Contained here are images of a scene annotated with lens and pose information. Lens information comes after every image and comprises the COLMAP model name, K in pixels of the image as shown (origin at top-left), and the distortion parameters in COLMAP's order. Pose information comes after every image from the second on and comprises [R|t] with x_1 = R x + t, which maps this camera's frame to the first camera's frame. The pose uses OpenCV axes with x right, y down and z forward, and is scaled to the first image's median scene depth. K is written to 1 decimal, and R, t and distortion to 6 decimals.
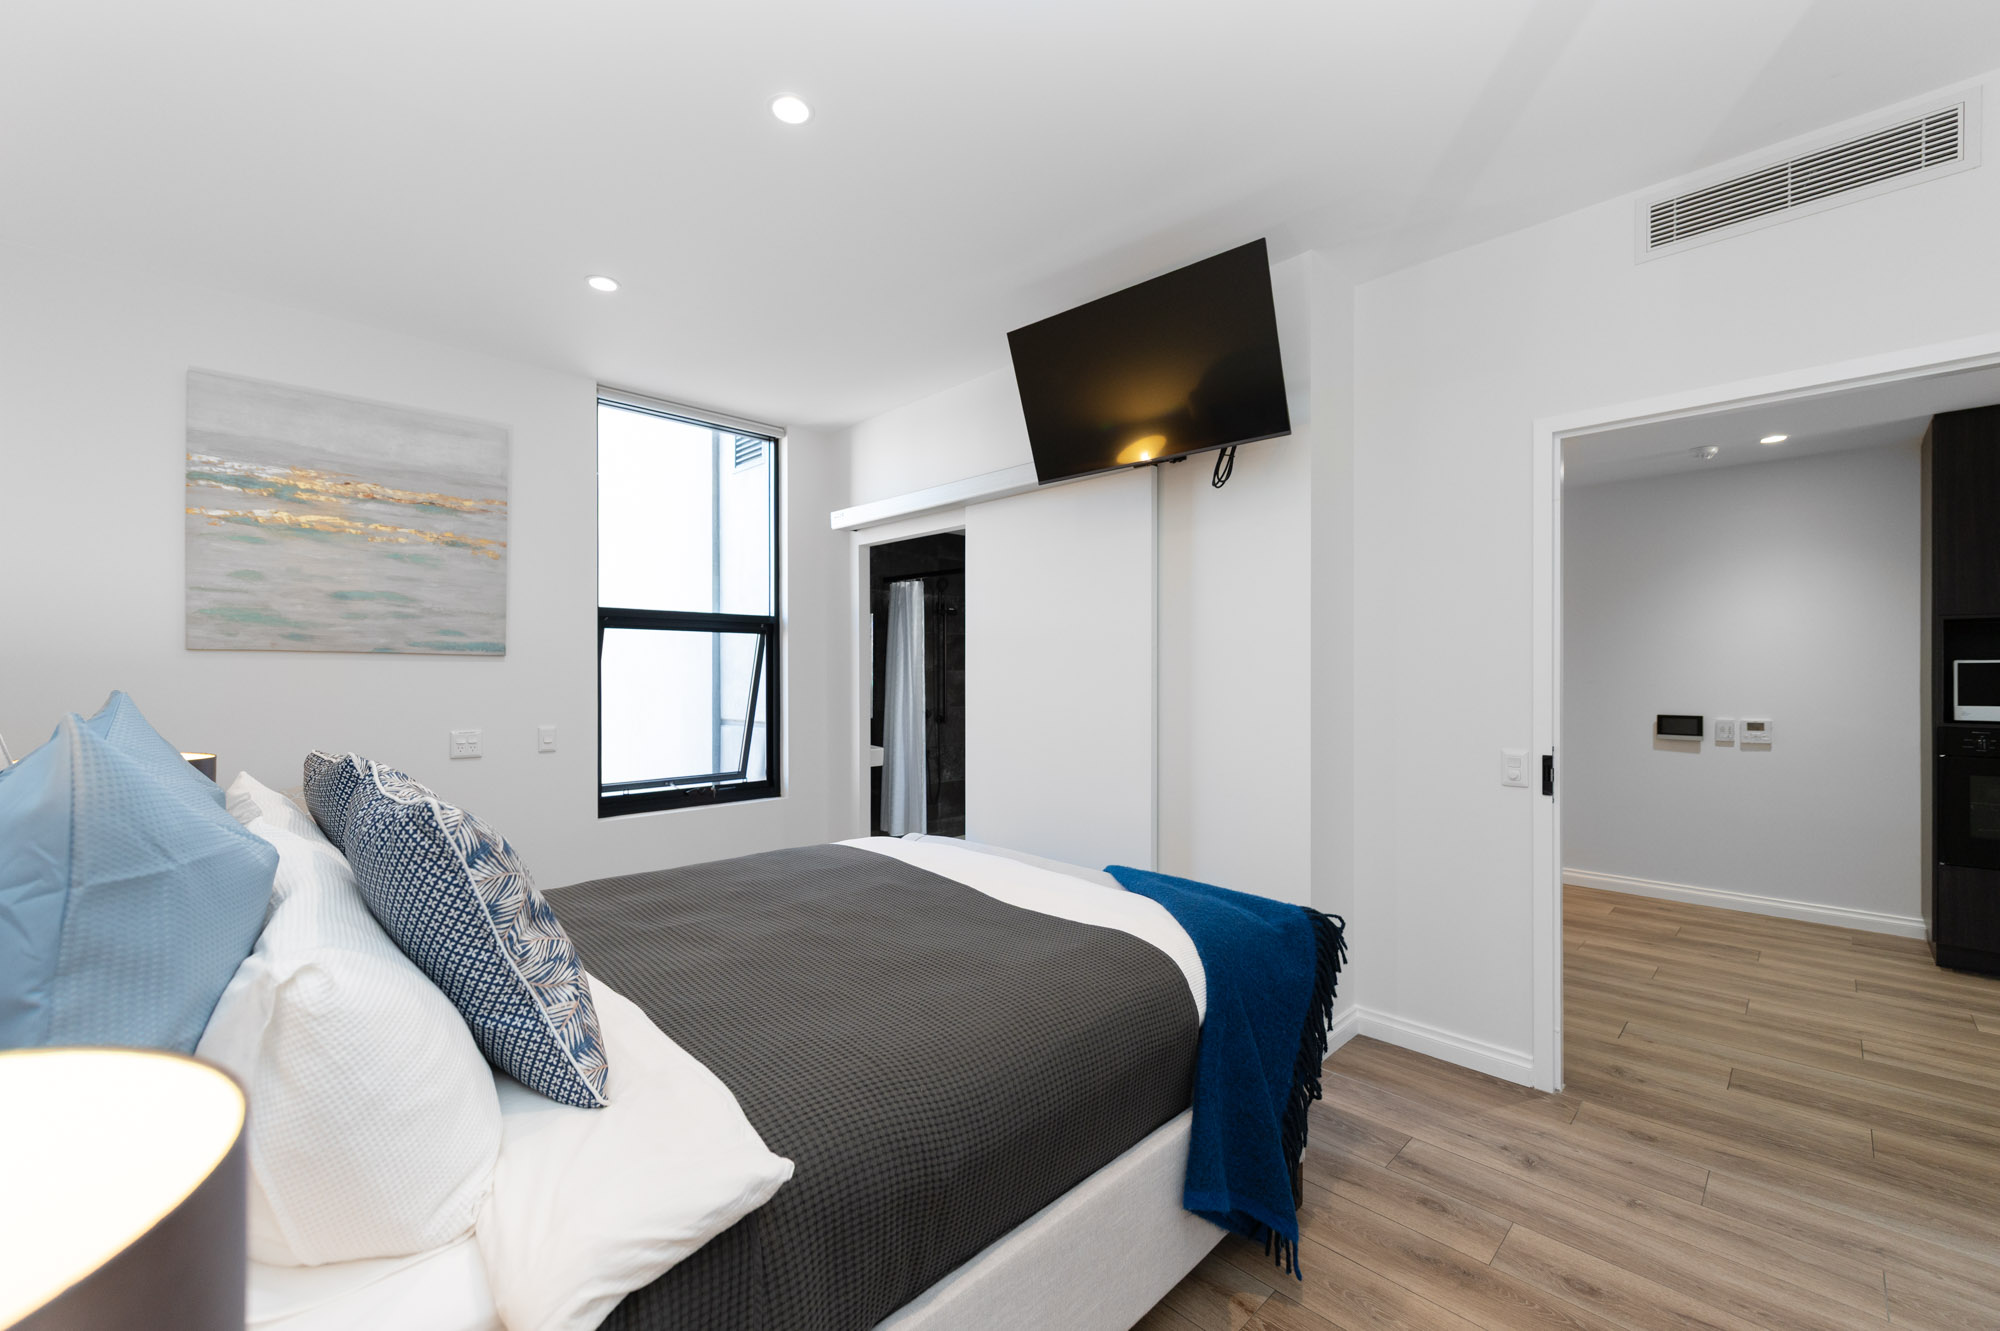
lens RADIAL K [[815.3, 0, 994.7], [0, 815.3, 670.7], [0, 0, 1]] dist [0.000938, -0.000723]
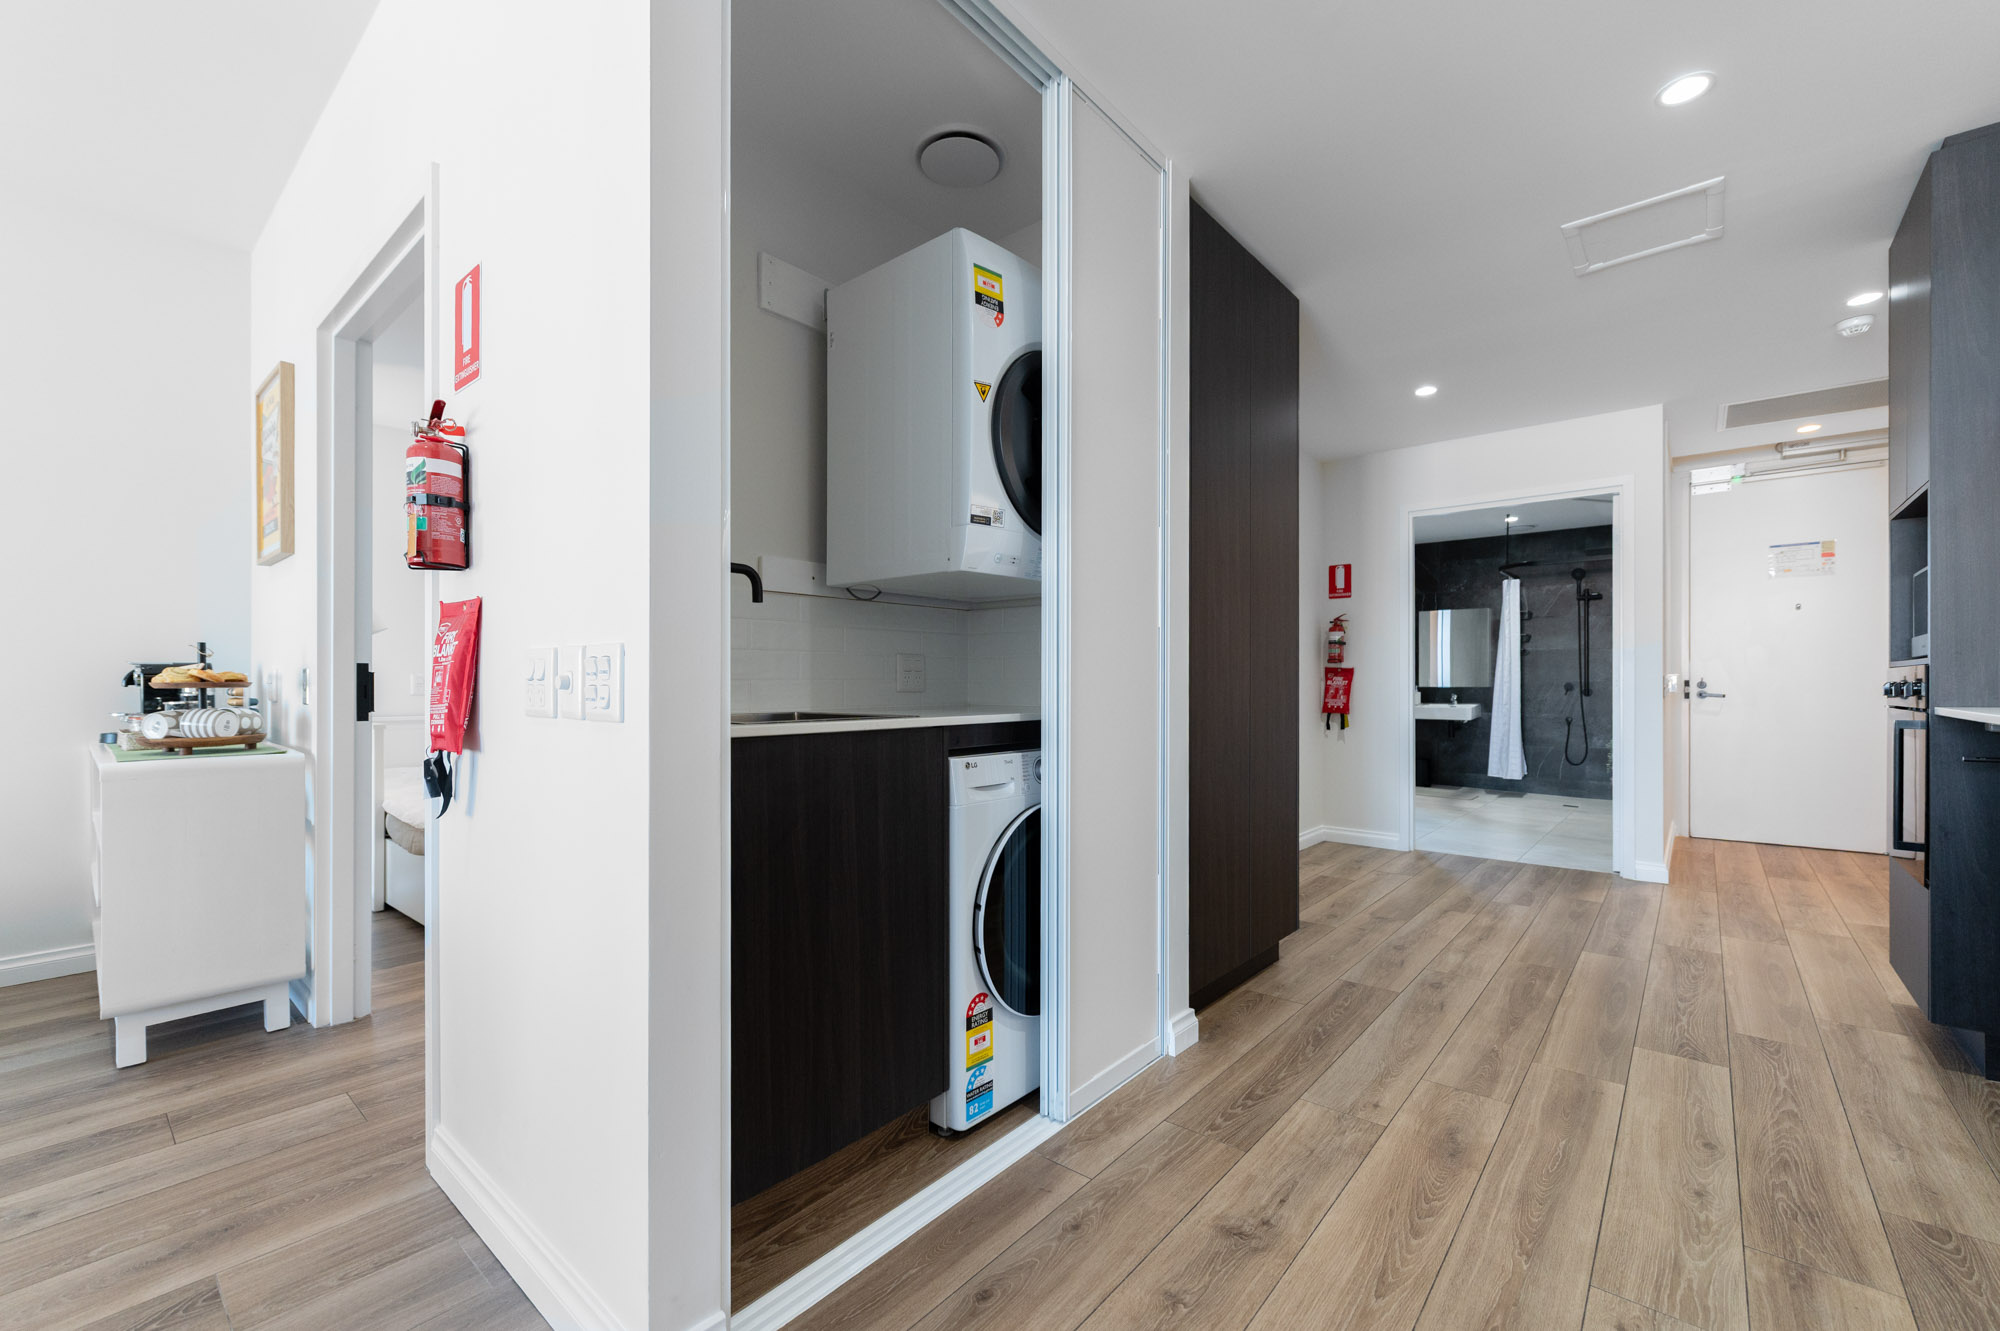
lens RADIAL K [[815.3, 0, 1001.0], [0, 815.3, 685.7], [0, 0, 1]] dist [0.000938, -0.000723]
pose [[0.086157, 0.003805, -0.996274, 2.613849], [0.001966, 0.999990, 0.003989, 0.114344], [0.996280, -0.002303, 0.086148, 0.201922]]
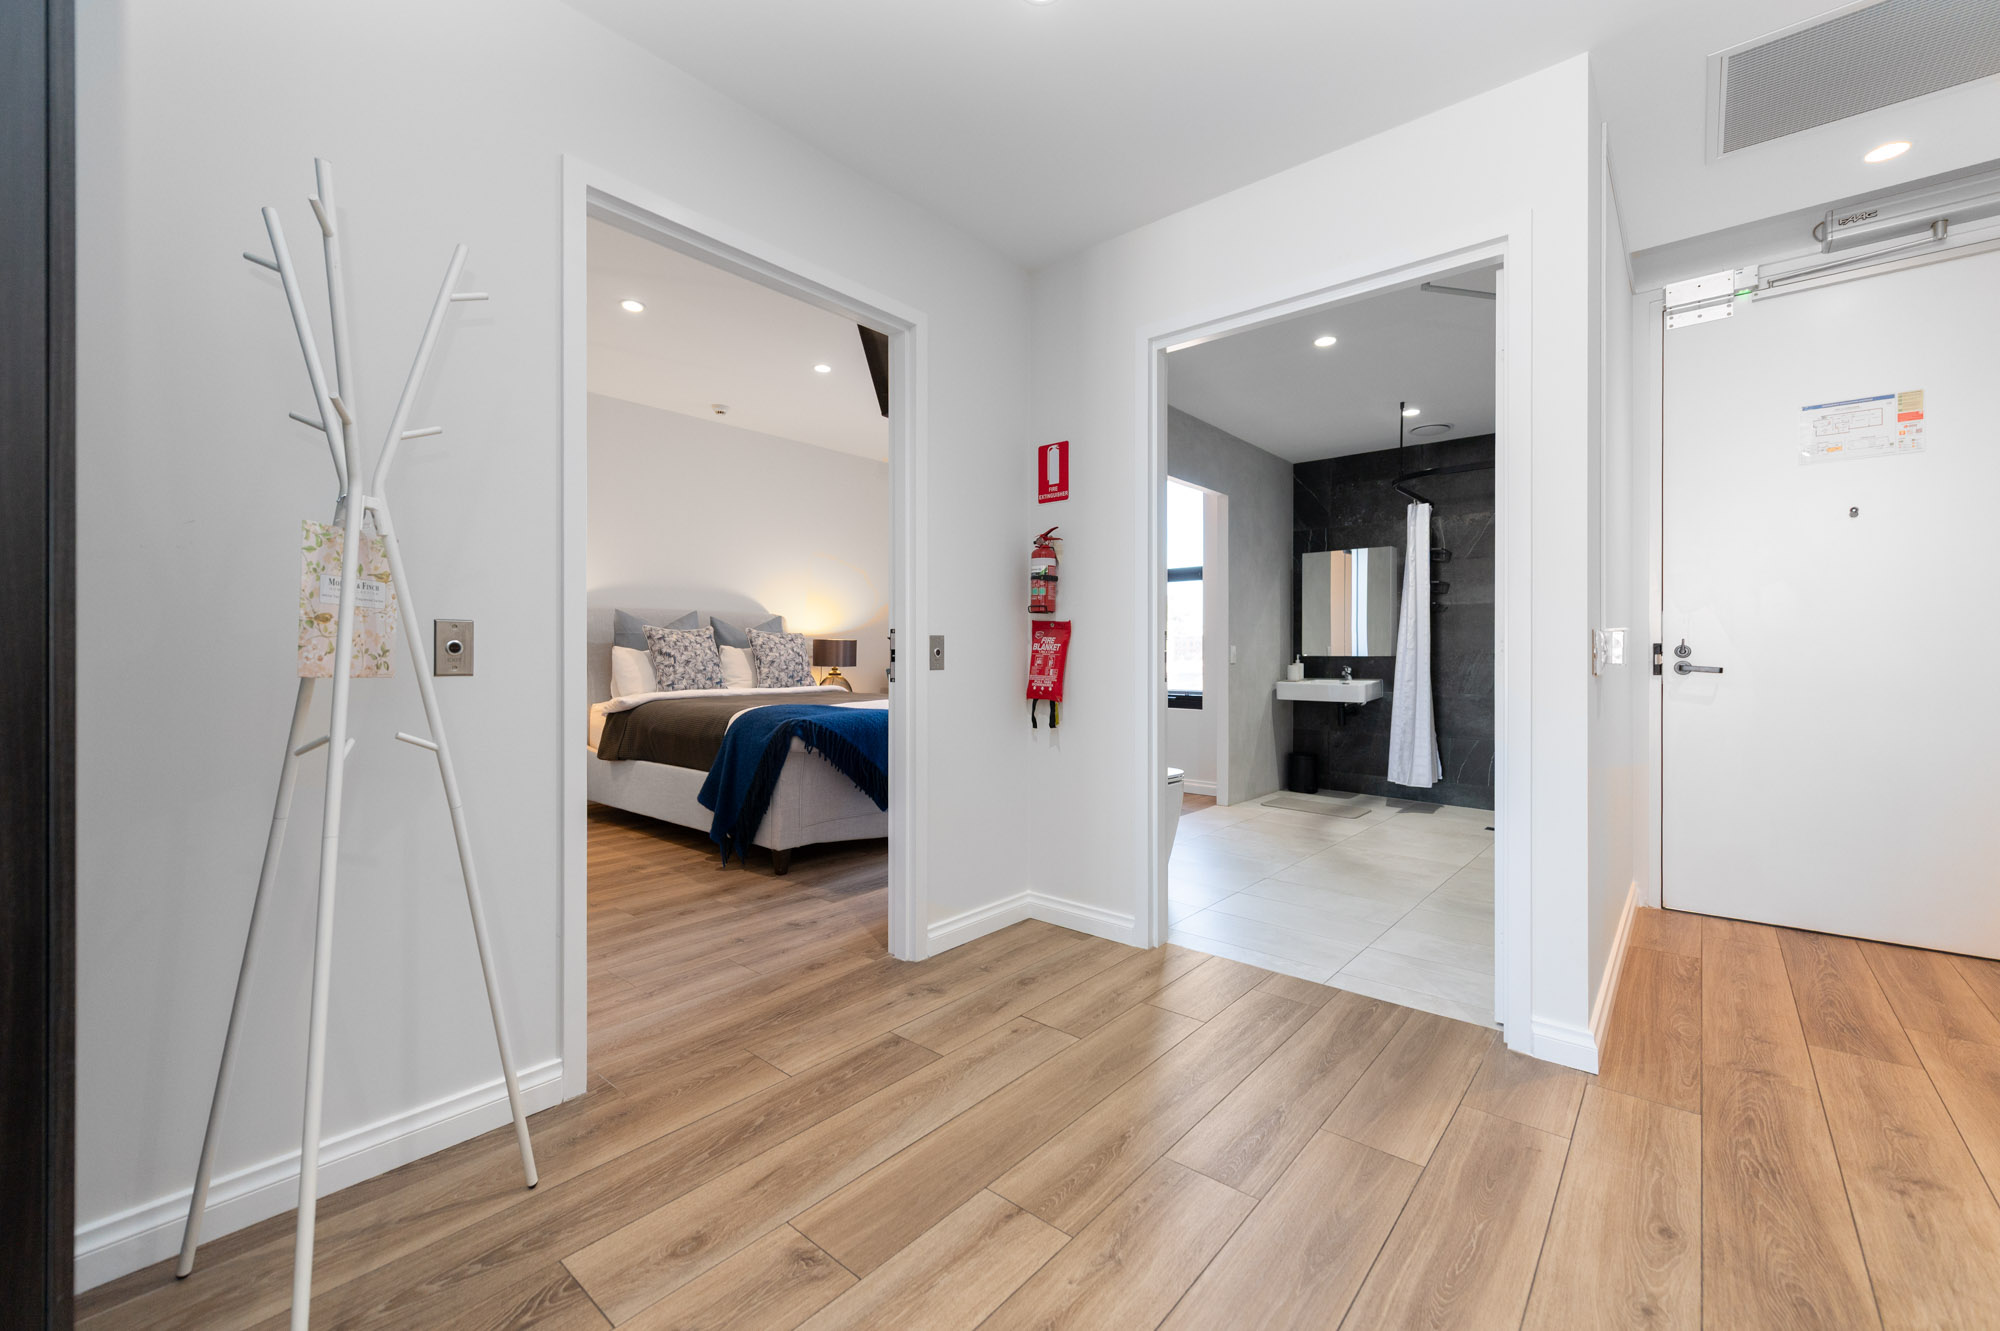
lens RADIAL K [[815.3, 0, 988.6], [0, 815.3, 657.1], [0, 0, 1]] dist [0.000938, -0.000723]
pose [[0.077942, 0.004755, -0.996947, 1.797050], [0.001008, 0.999988, 0.004849, 0.125890], [0.996957, -0.001383, 0.077936, 1.067446]]
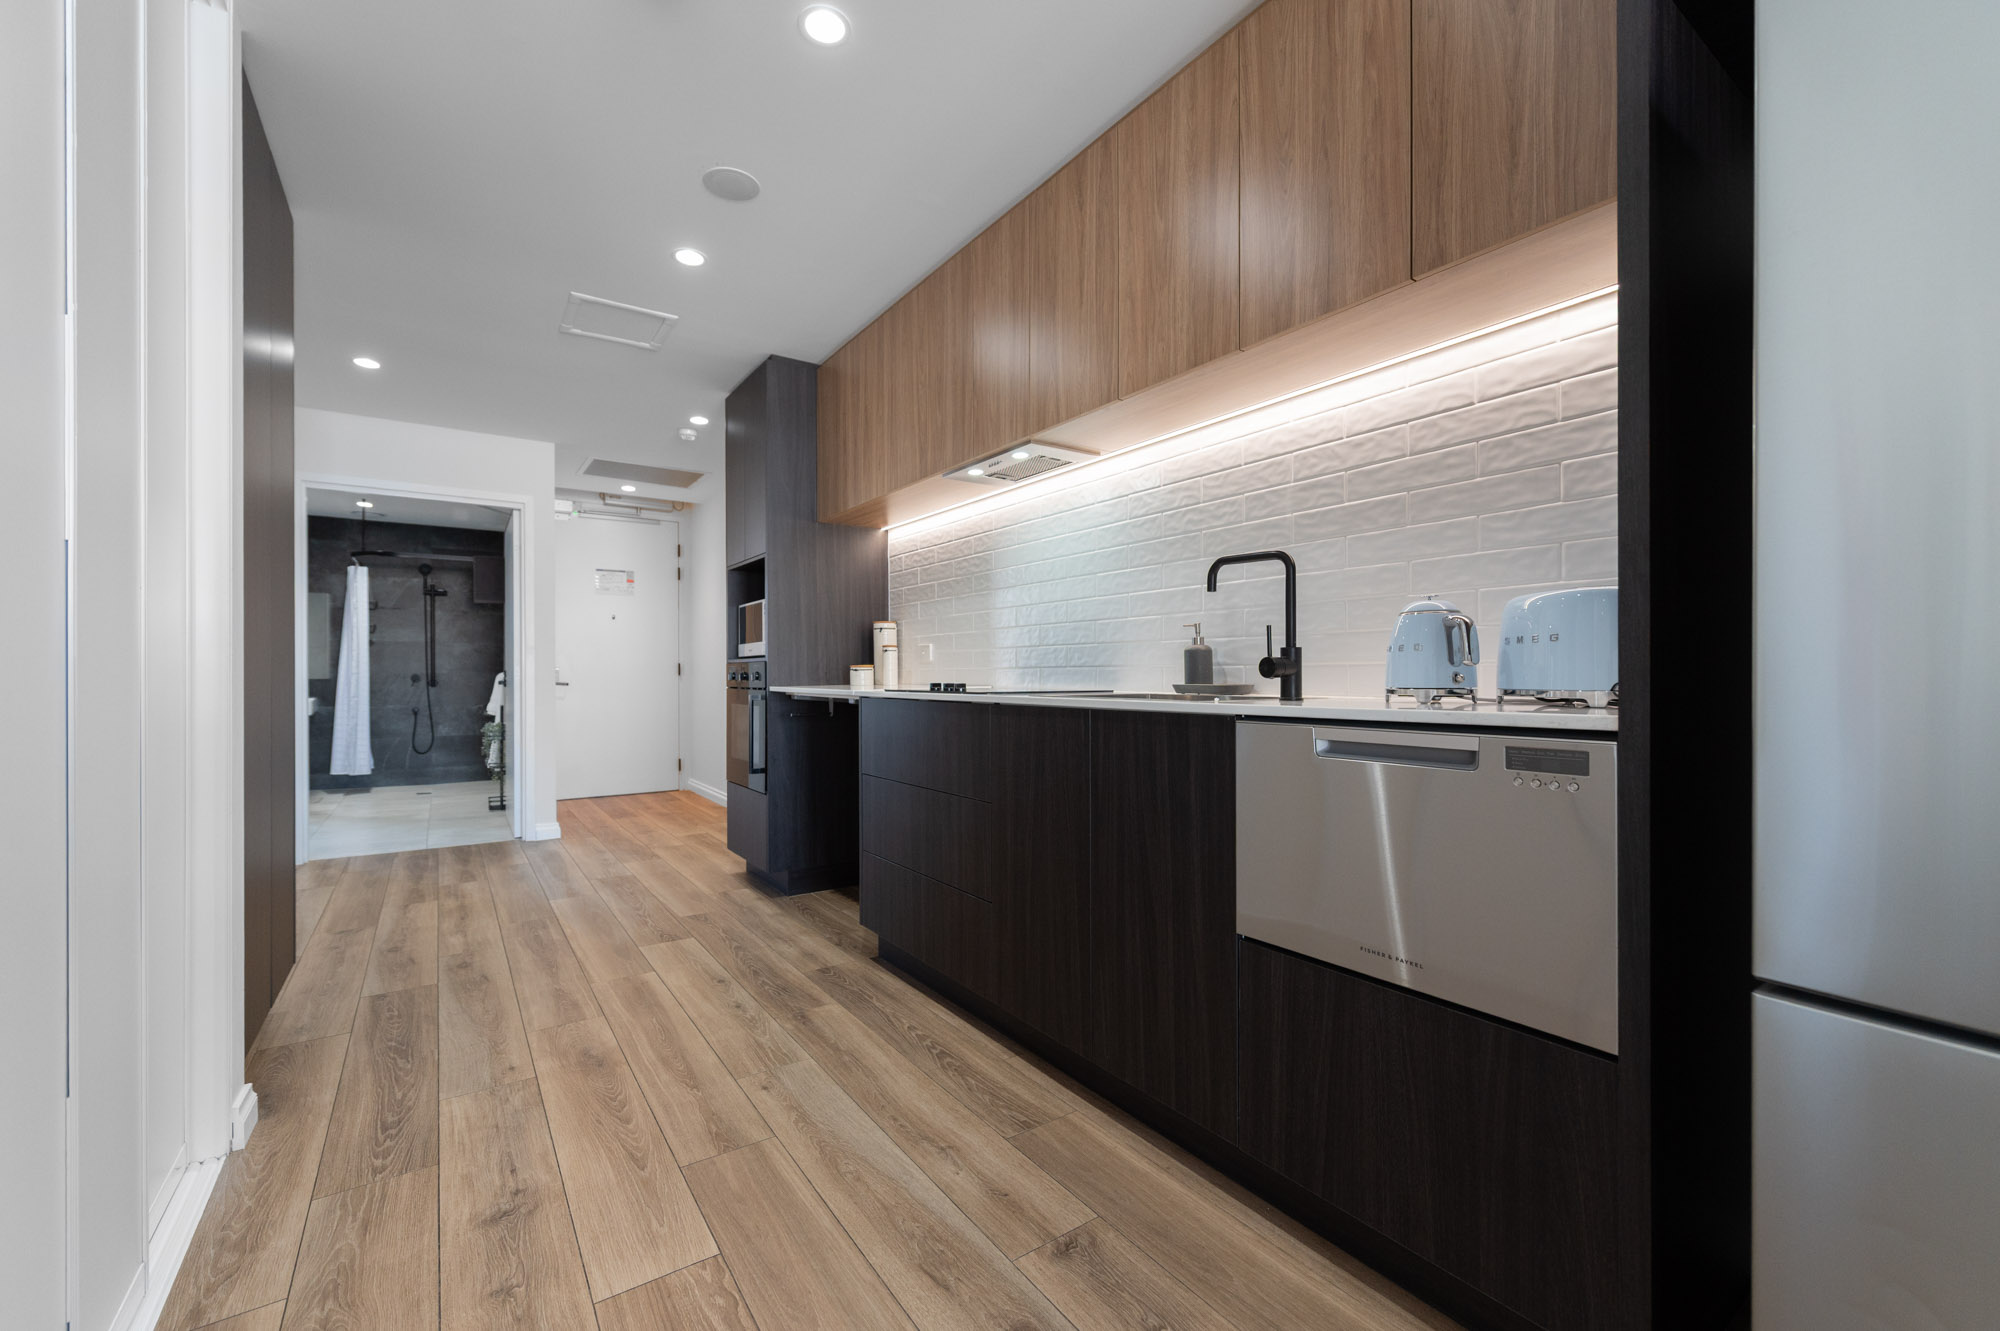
lens RADIAL K [[815.3, 0, 997.7], [0, 815.3, 671.8], [0, 0, 1]] dist [0.000938, -0.000723]
pose [[0.985022, -0.001872, -0.172421, 2.495910], [0.001593, 0.999997, -0.001759, 0.119388], [0.172424, 0.001458, 0.985022, -0.113828]]
